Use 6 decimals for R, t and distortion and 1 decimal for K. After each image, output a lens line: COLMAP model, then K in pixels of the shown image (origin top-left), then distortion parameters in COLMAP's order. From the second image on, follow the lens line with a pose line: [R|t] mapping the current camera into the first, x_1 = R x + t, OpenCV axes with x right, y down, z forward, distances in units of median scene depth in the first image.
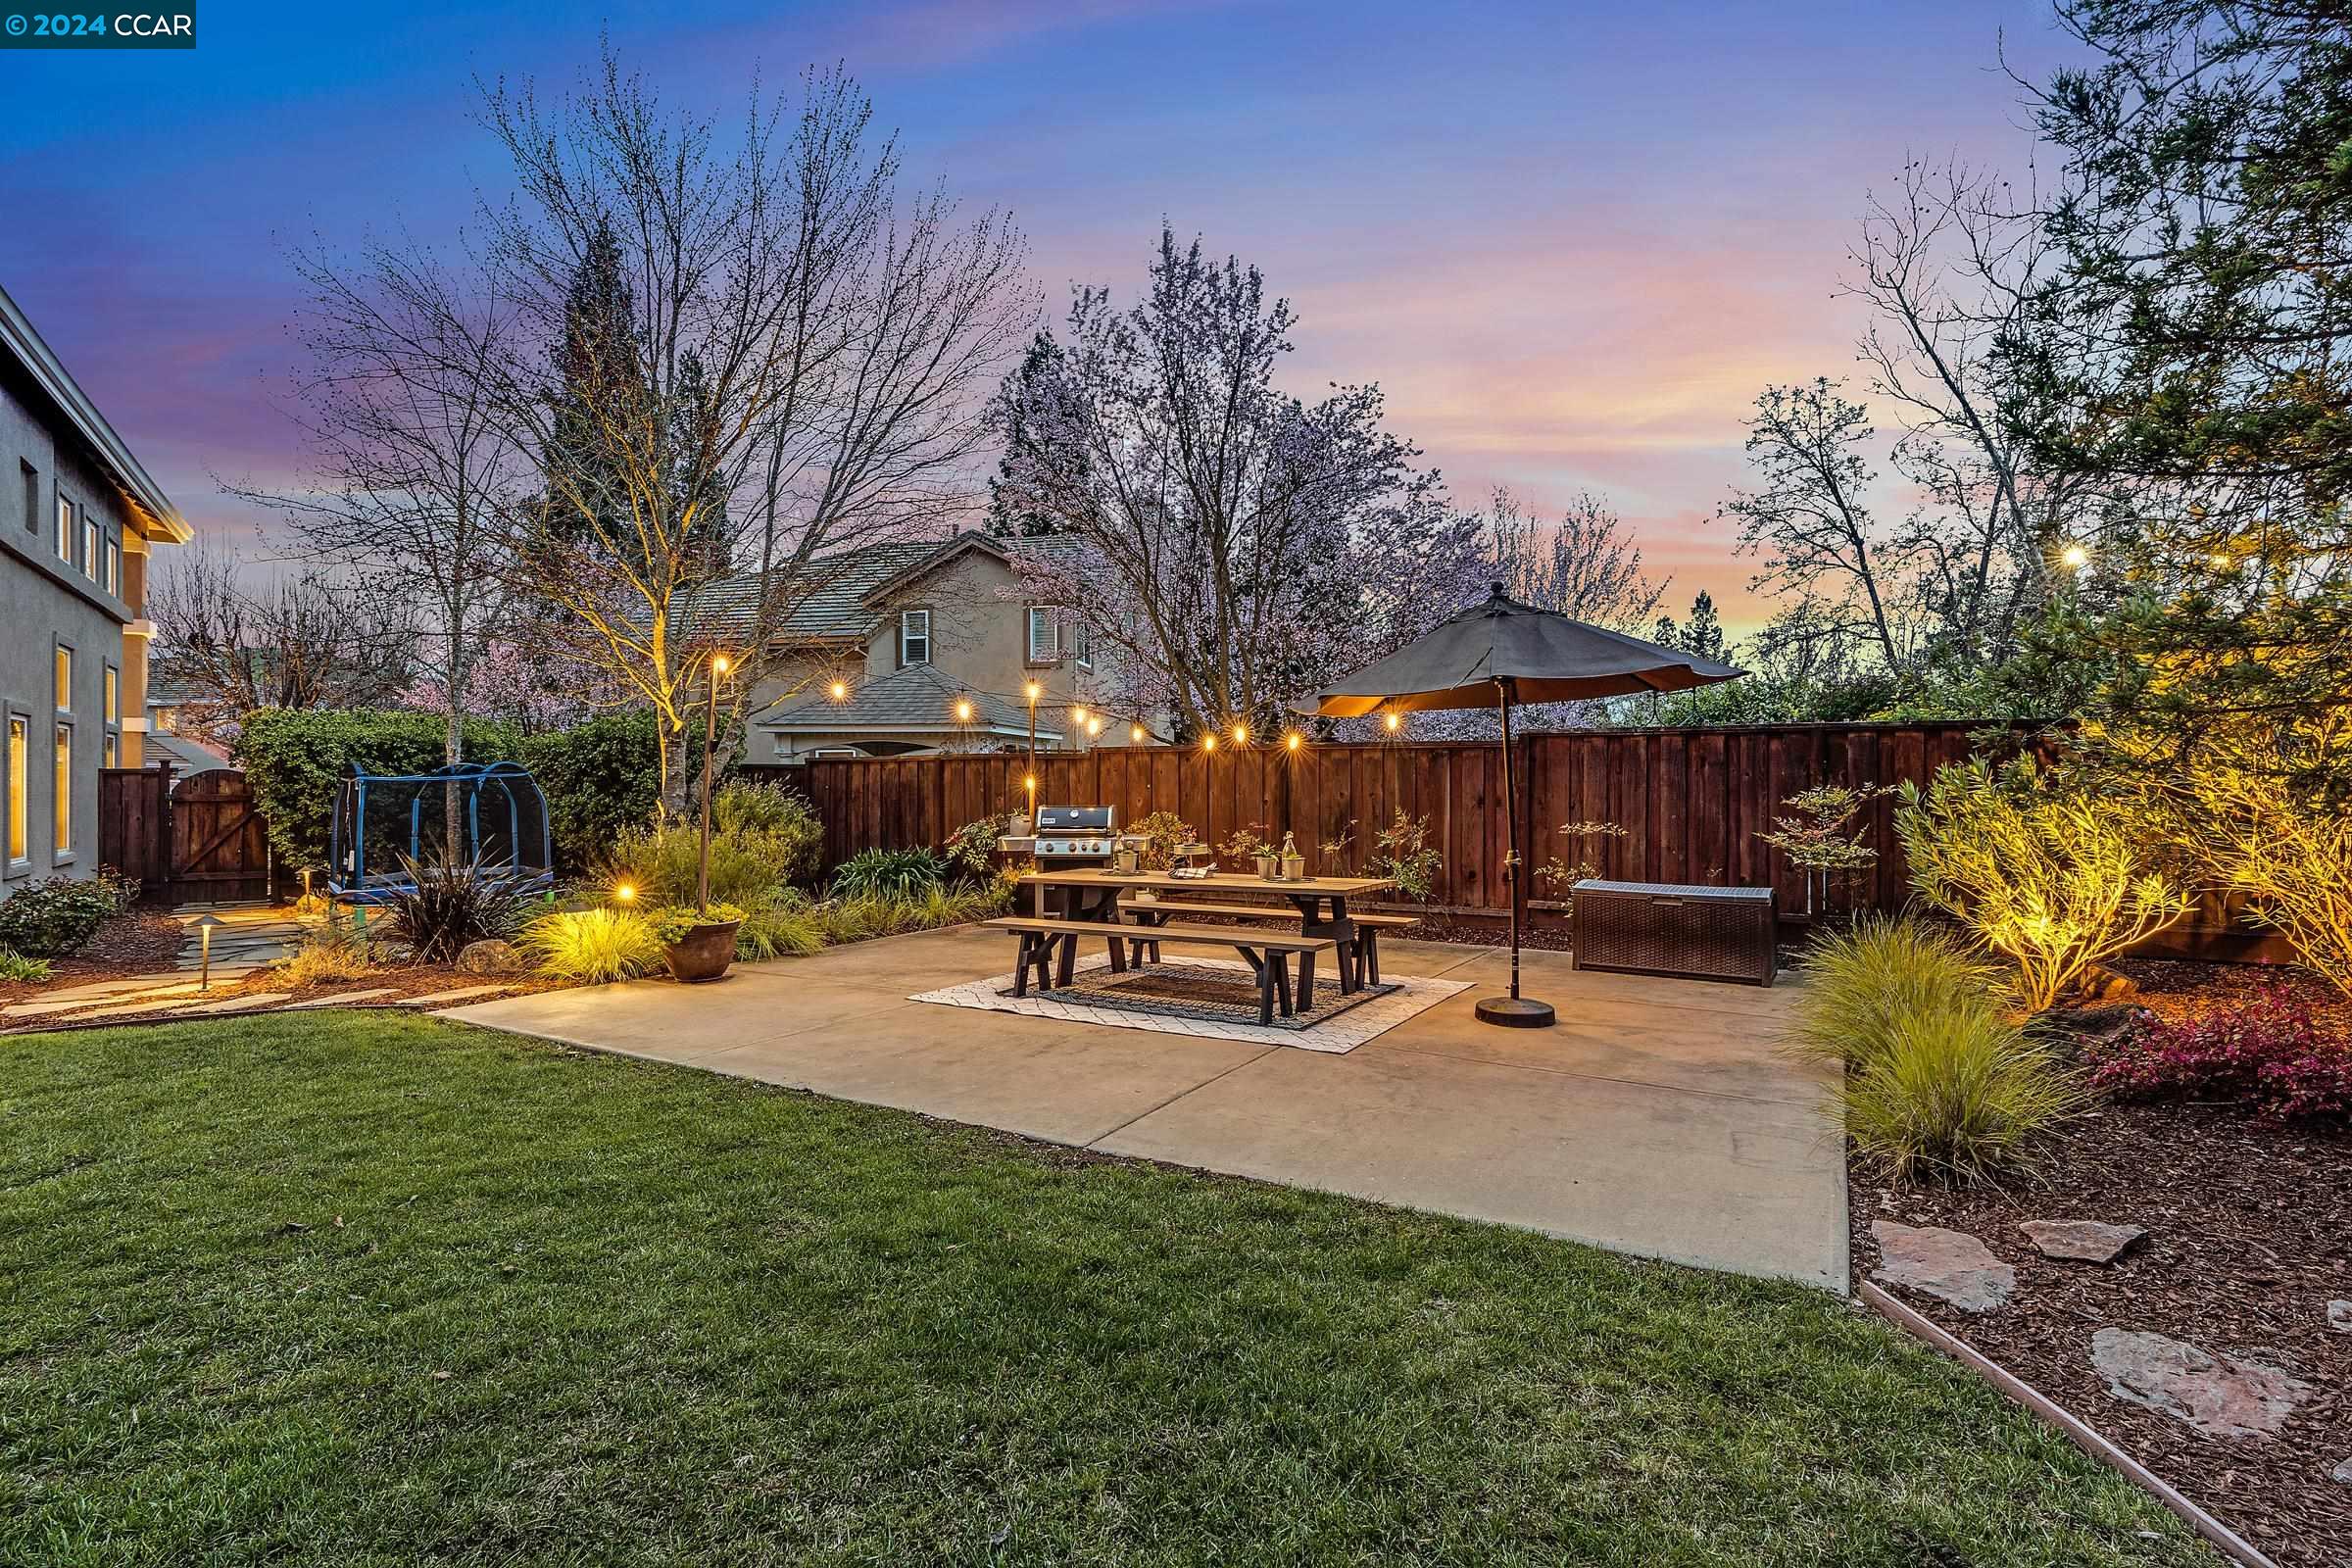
lens RADIAL K [[1106.1, 0, 1176.0], [0, 1106.1, 784.0], [0, 0, 1]] dist [-0.003134, -0.000456]
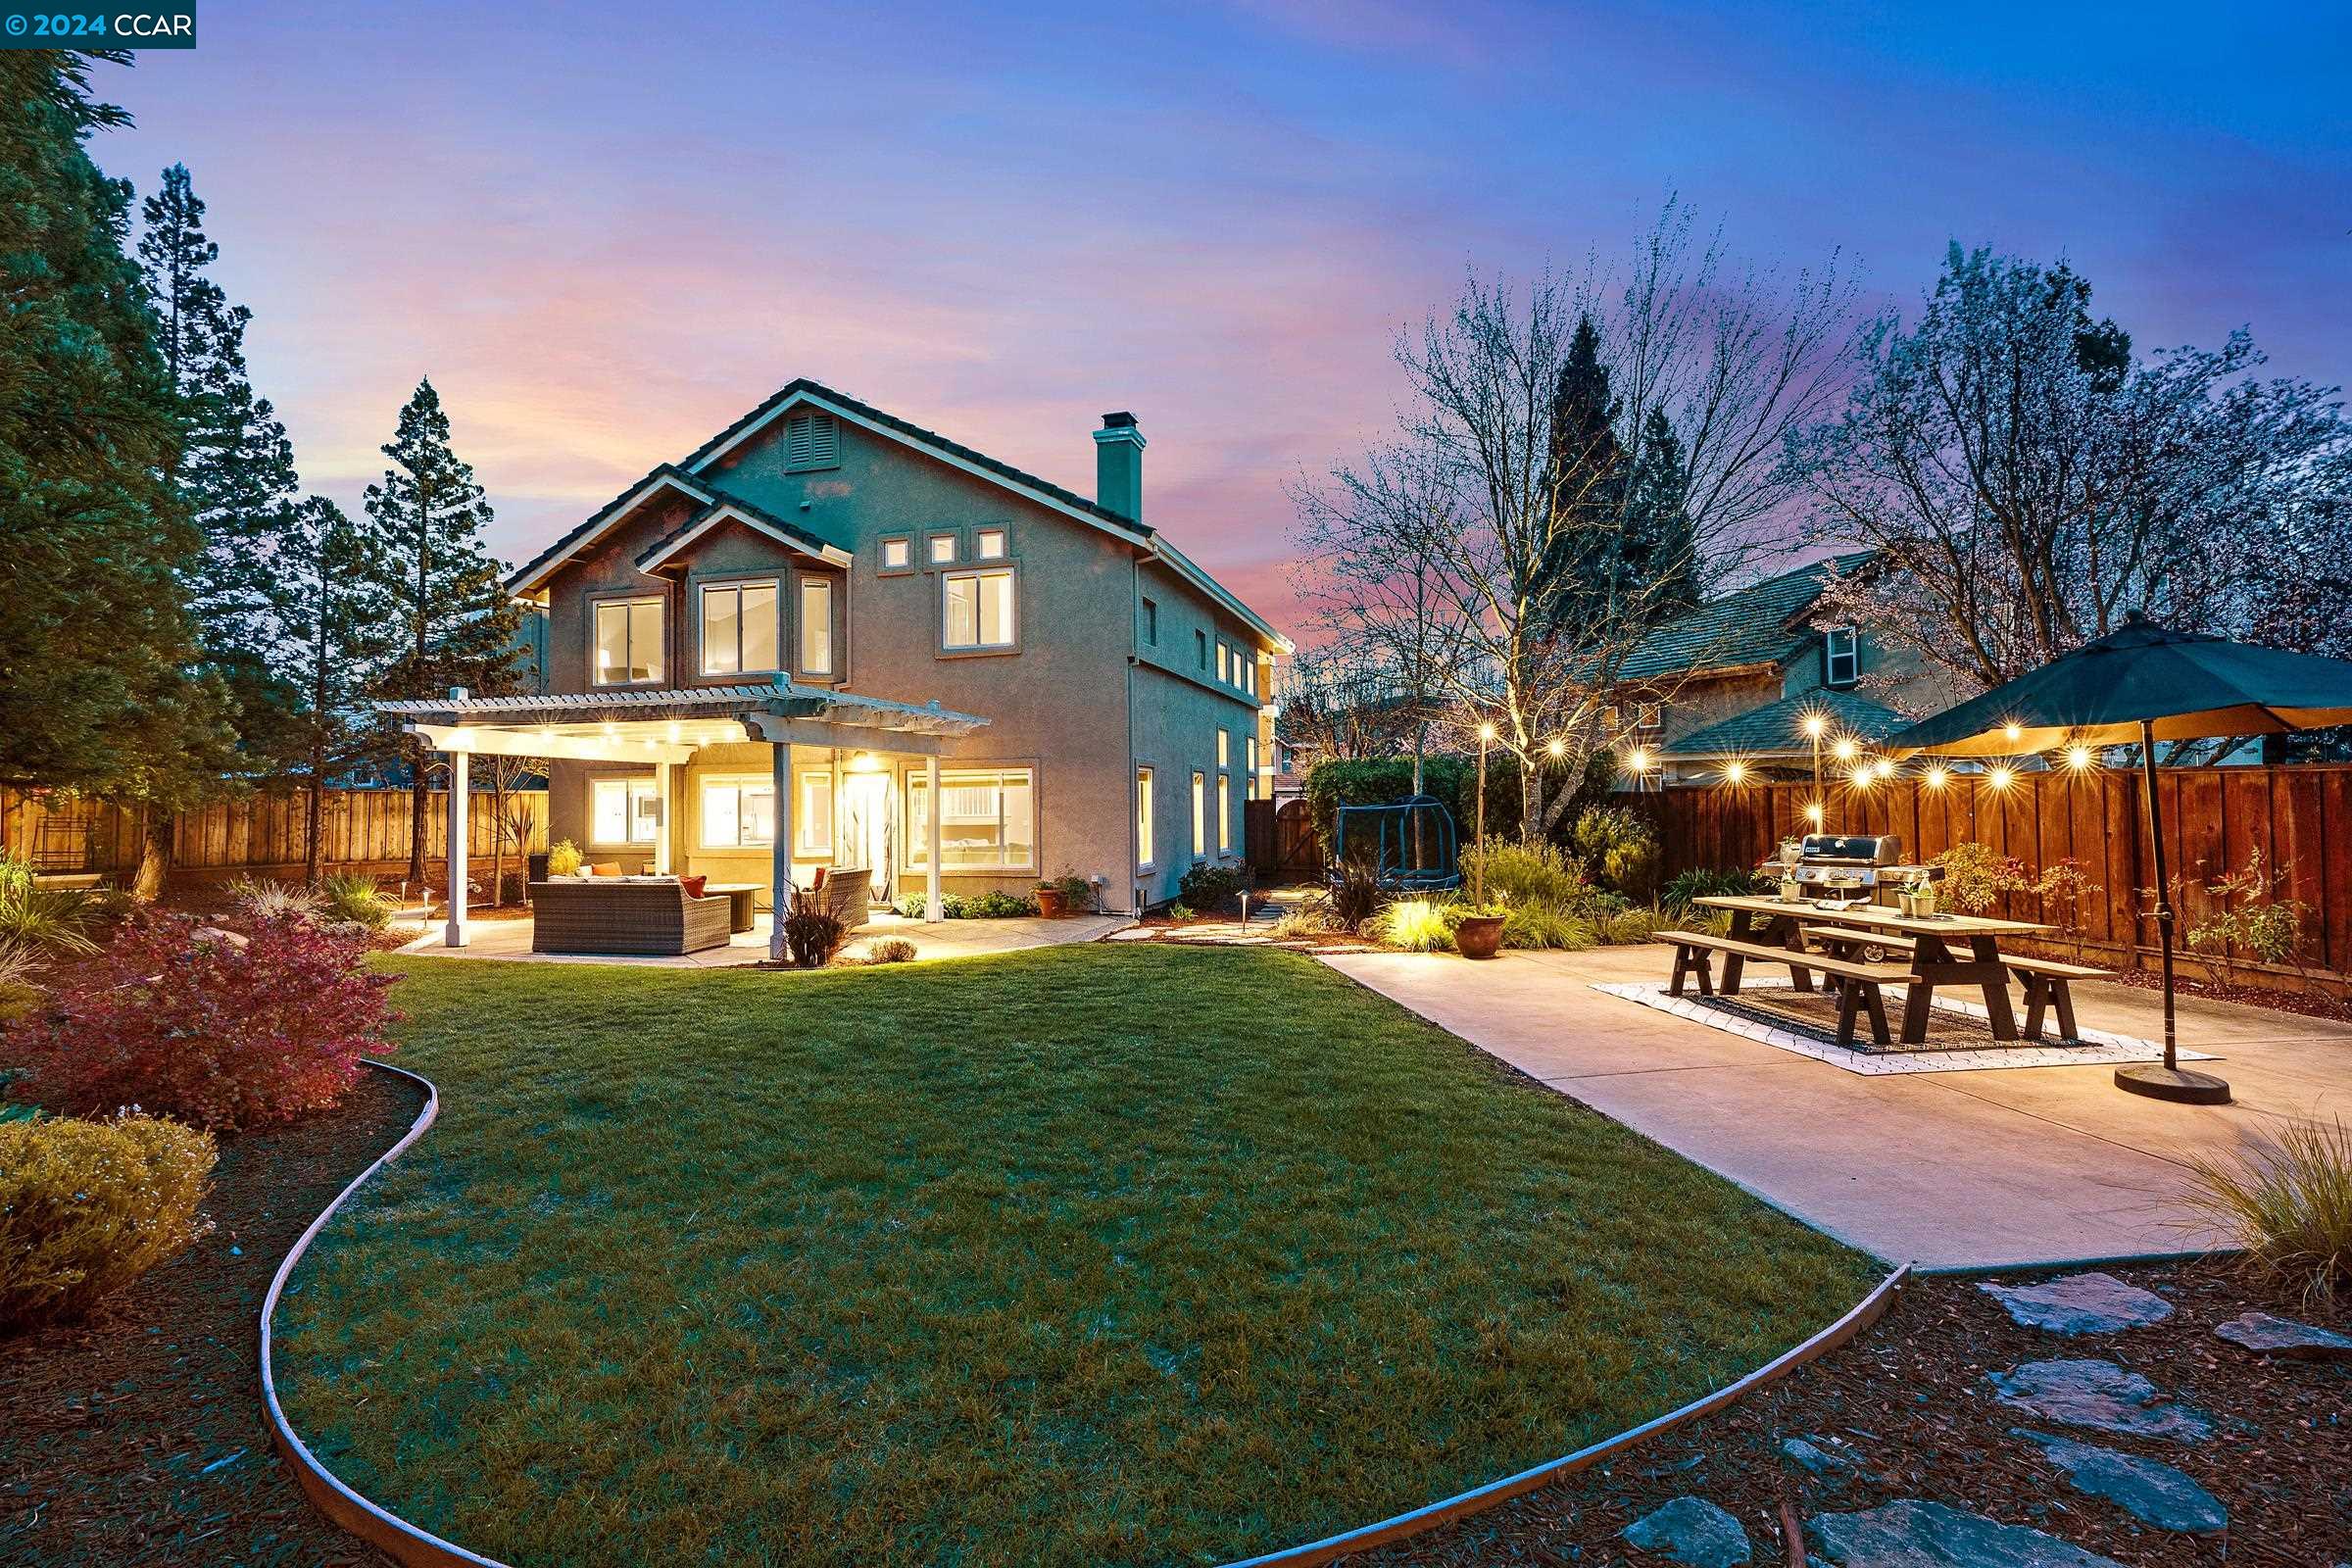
lens RADIAL K [[1053.2, 0, 1176.0], [0, 1053.2, 784.0], [0, 0, 1]] dist [0.002173, -0.000191]
pose [[0.621946, -0.018975, -0.782830, 0.381095], [0.008639, 0.999812, -0.017370, -0.021511], [0.783013, 0.004040, 0.621993, -0.124498]]
